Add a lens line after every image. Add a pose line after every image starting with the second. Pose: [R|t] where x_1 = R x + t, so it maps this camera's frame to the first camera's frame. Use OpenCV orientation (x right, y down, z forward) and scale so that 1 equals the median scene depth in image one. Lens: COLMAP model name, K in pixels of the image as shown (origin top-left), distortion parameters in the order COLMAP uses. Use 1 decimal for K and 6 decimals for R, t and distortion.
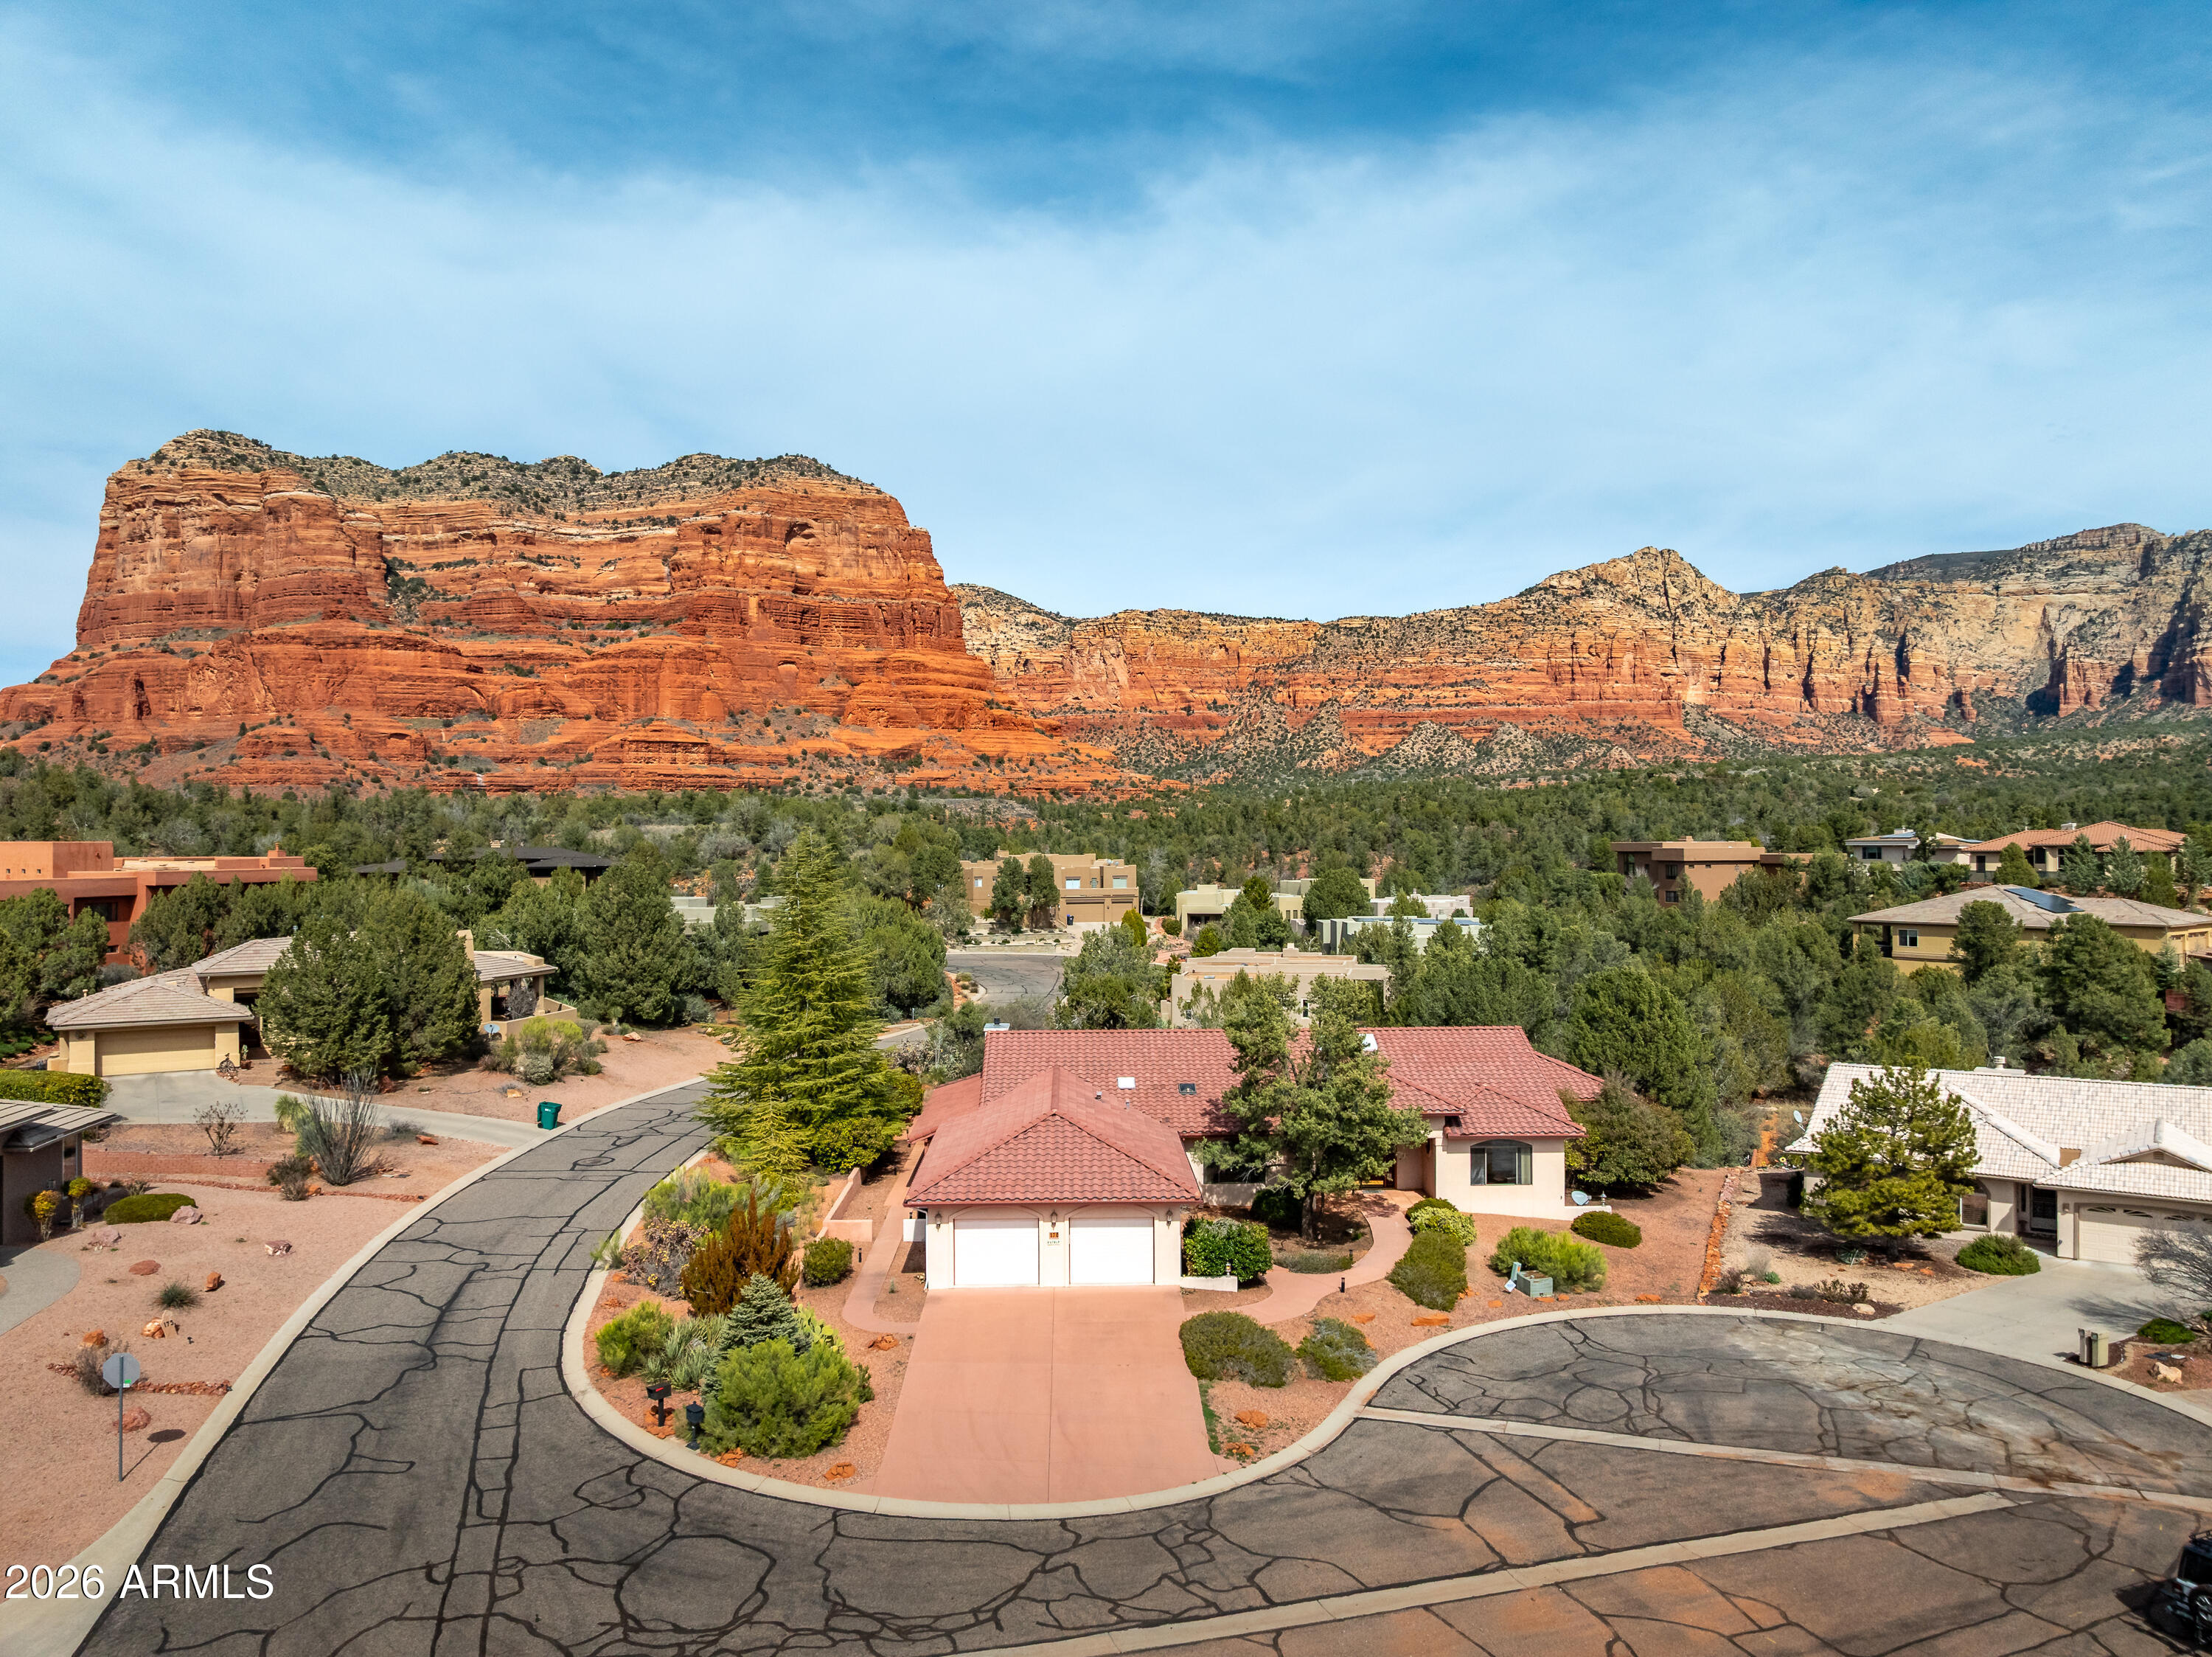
lens RADIAL K [[1558.3, 0, 1113.7], [0, 1558.3, 819.7], [0, 0, 1]] dist [-0.036537, -0.003803]
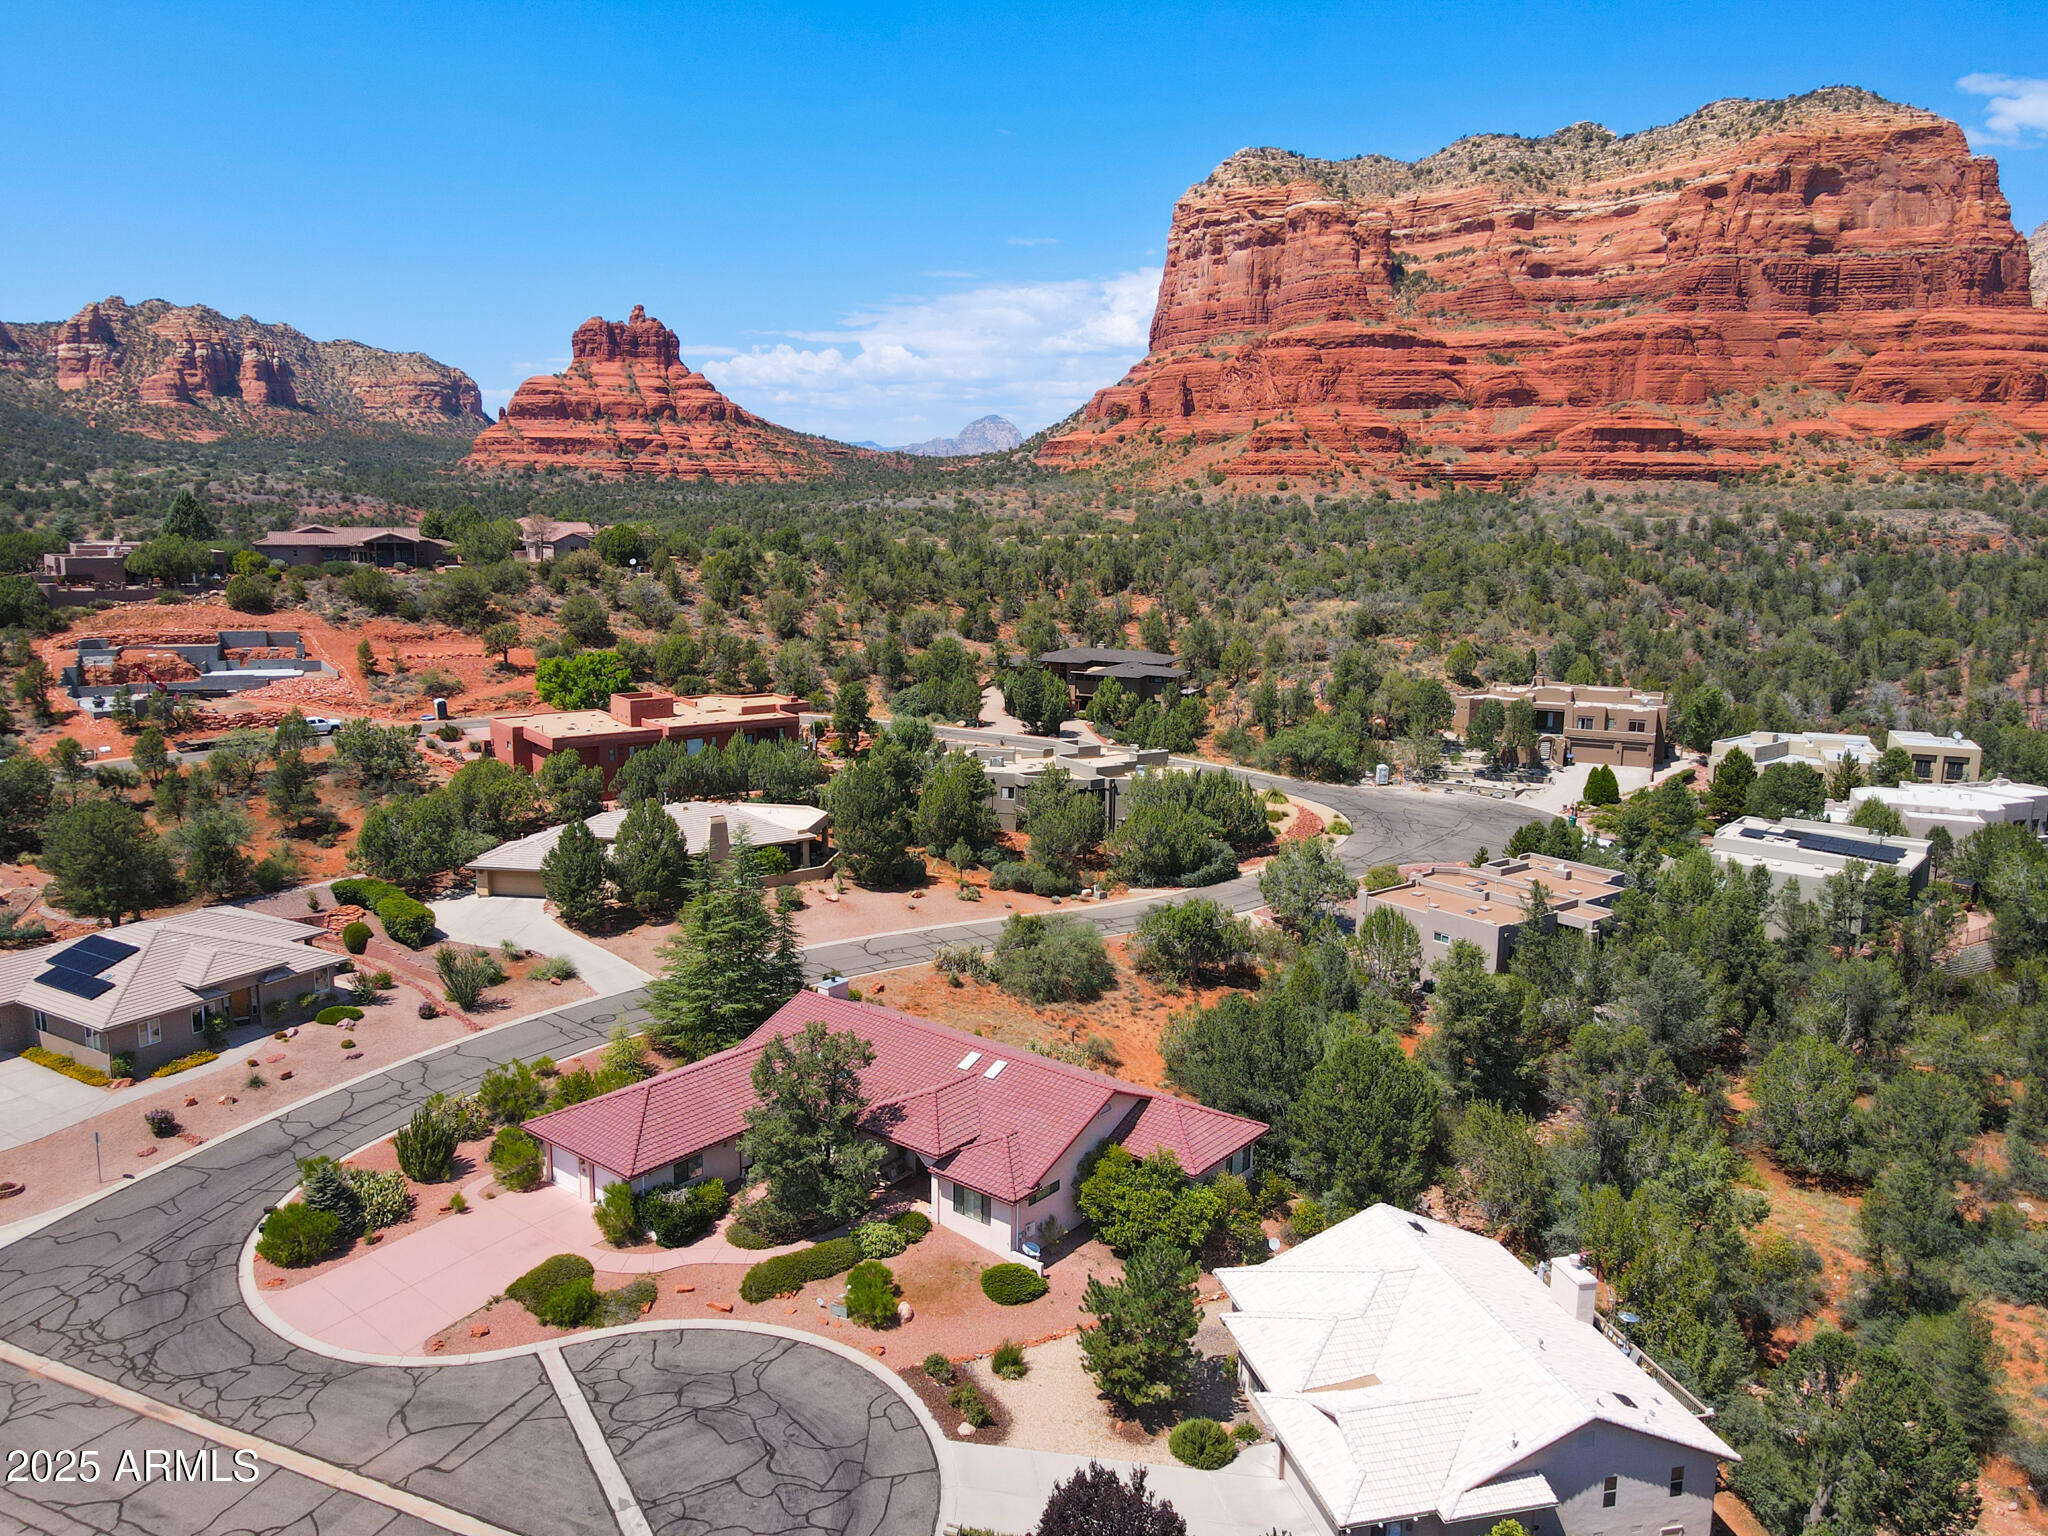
lens RADIAL K [[1492.8, 0, 1016.6], [0, 1492.8, 747.7], [0, 0, 1]] dist [-0.000345, 0.036054]
pose [[0.753656, 0.121897, -0.645866, 0.047564], [-0.005139, 0.983715, 0.179664, -0.016840], [0.657249, -0.132085, 0.742009, 0.008203]]
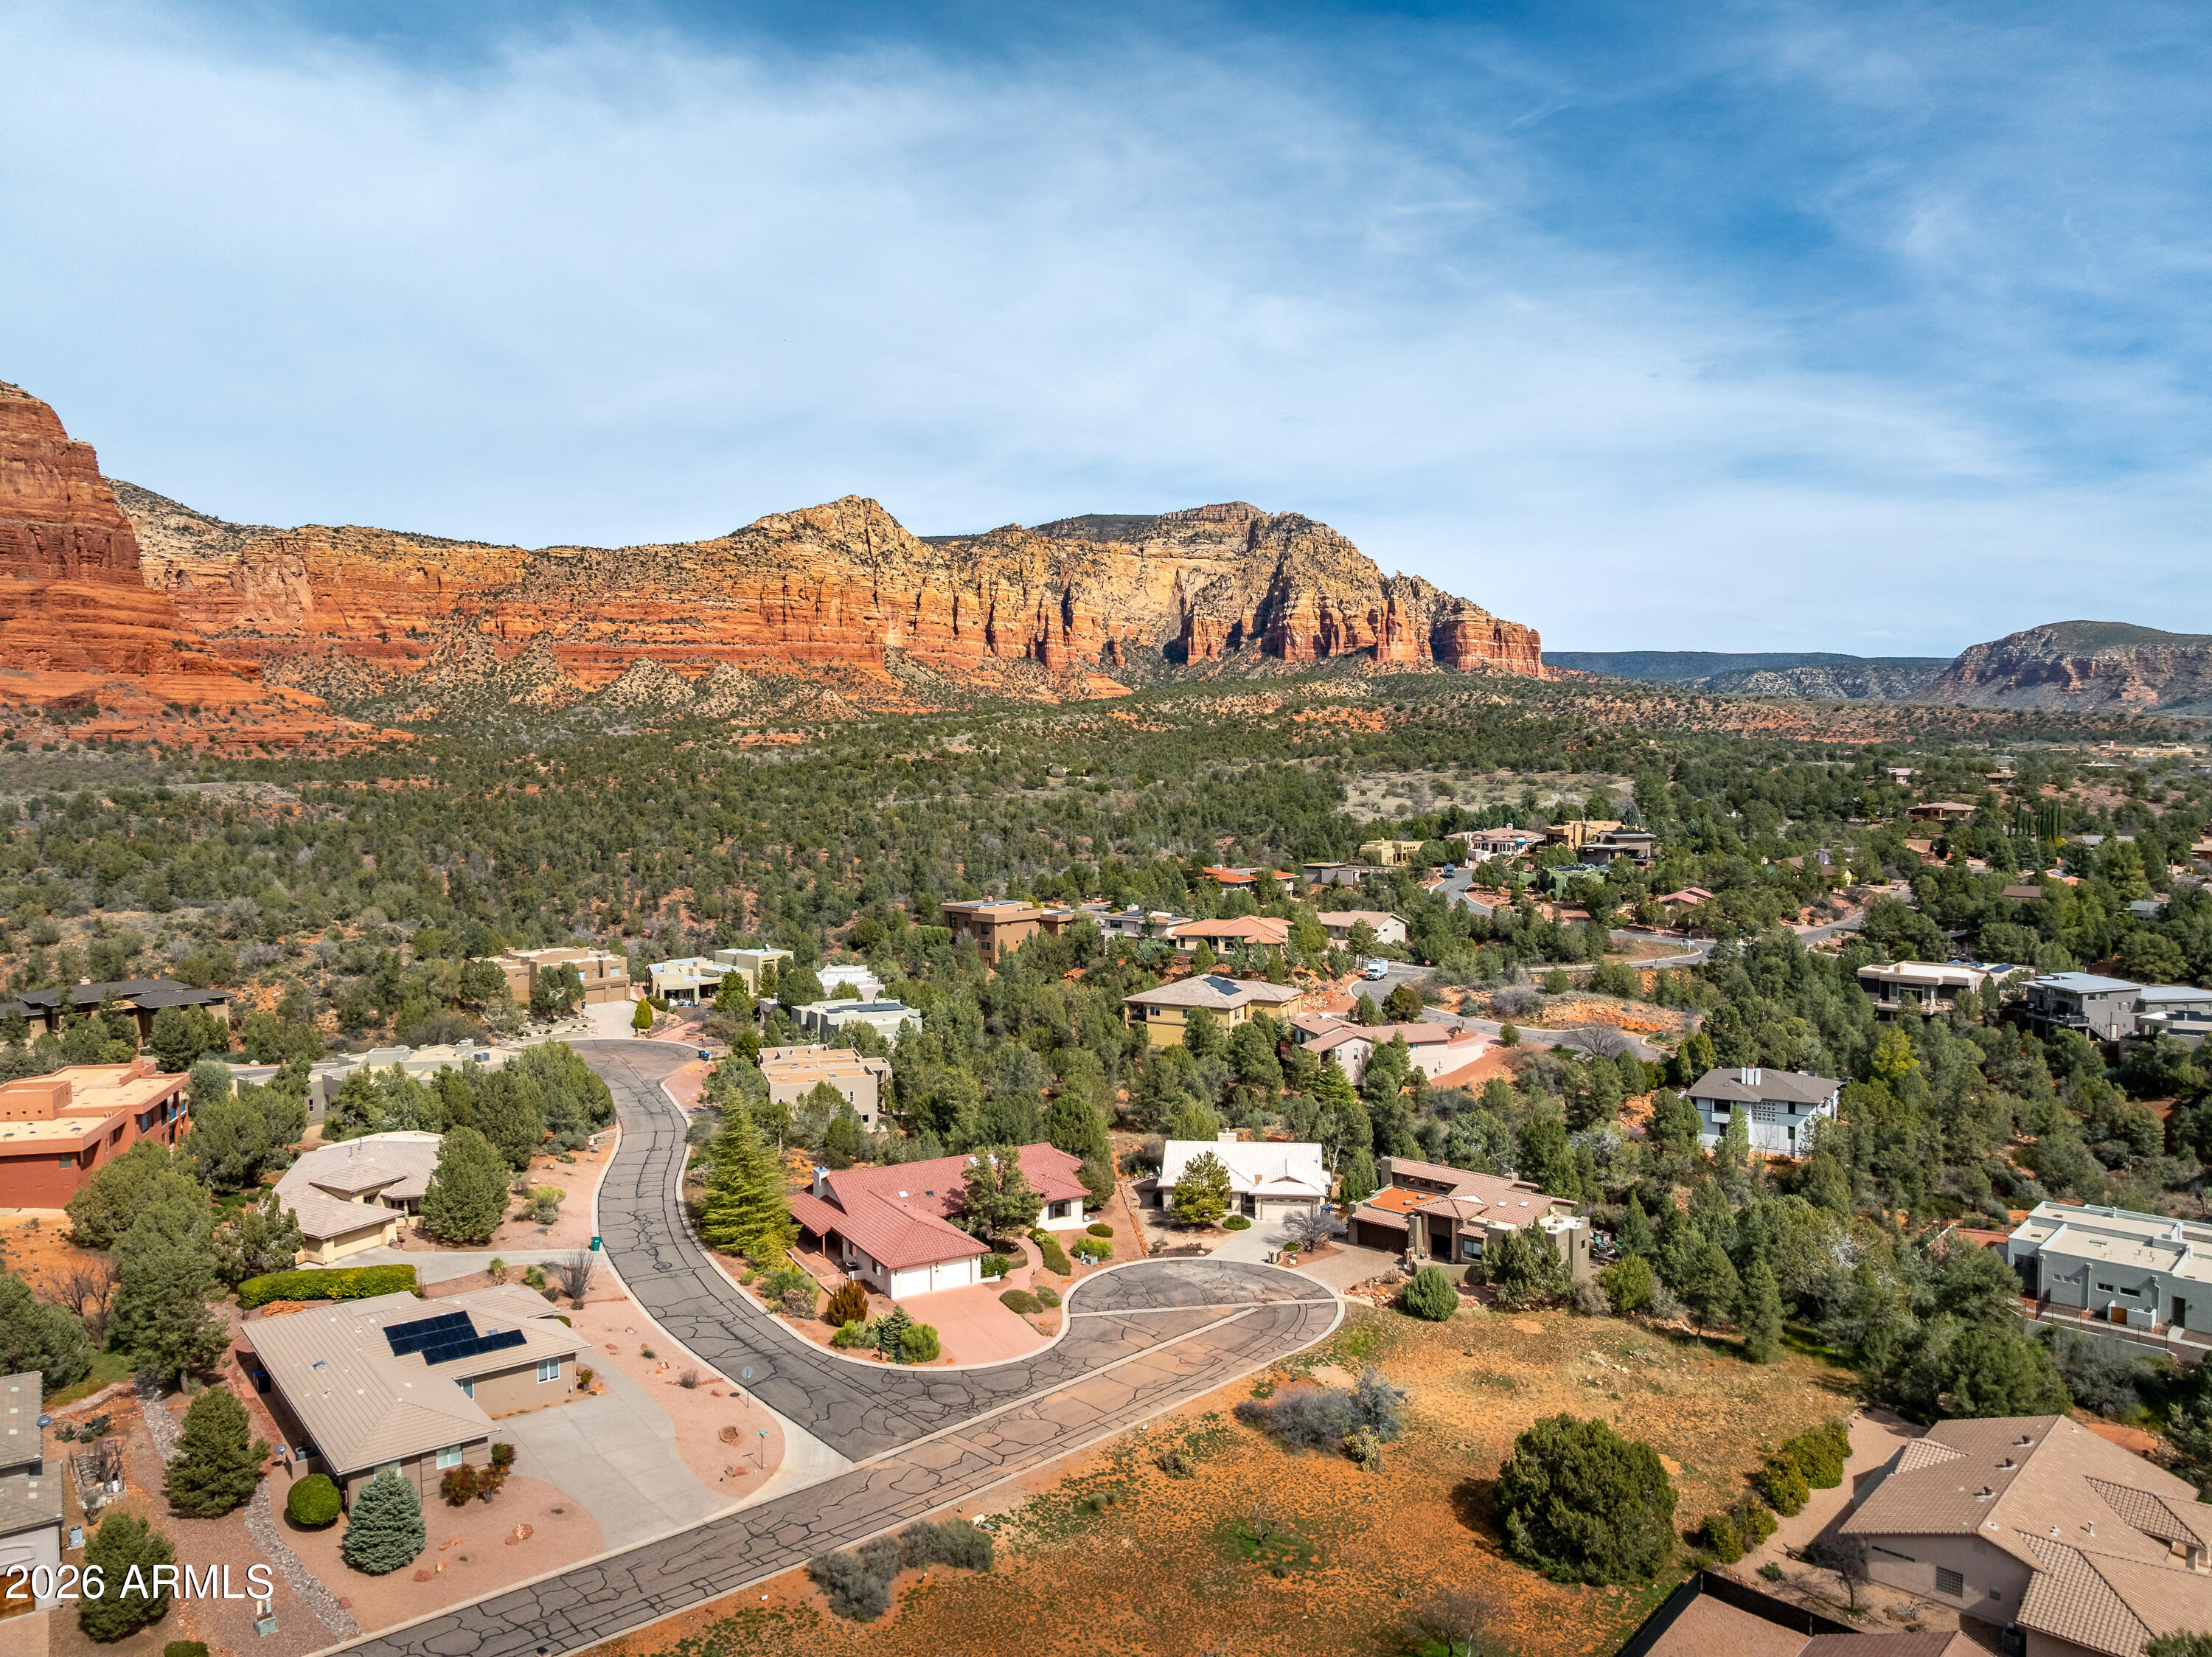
lens RADIAL K [[1558.3, 0, 1113.7], [0, 1558.3, 819.7], [0, 0, 1]] dist [-0.036537, -0.003803]
pose [[0.873970, -0.019750, 0.485578, -0.039758], [-0.006885, 0.998570, 0.053007, -0.024324], [-0.485931, -0.049670, 0.872585, -0.053417]]
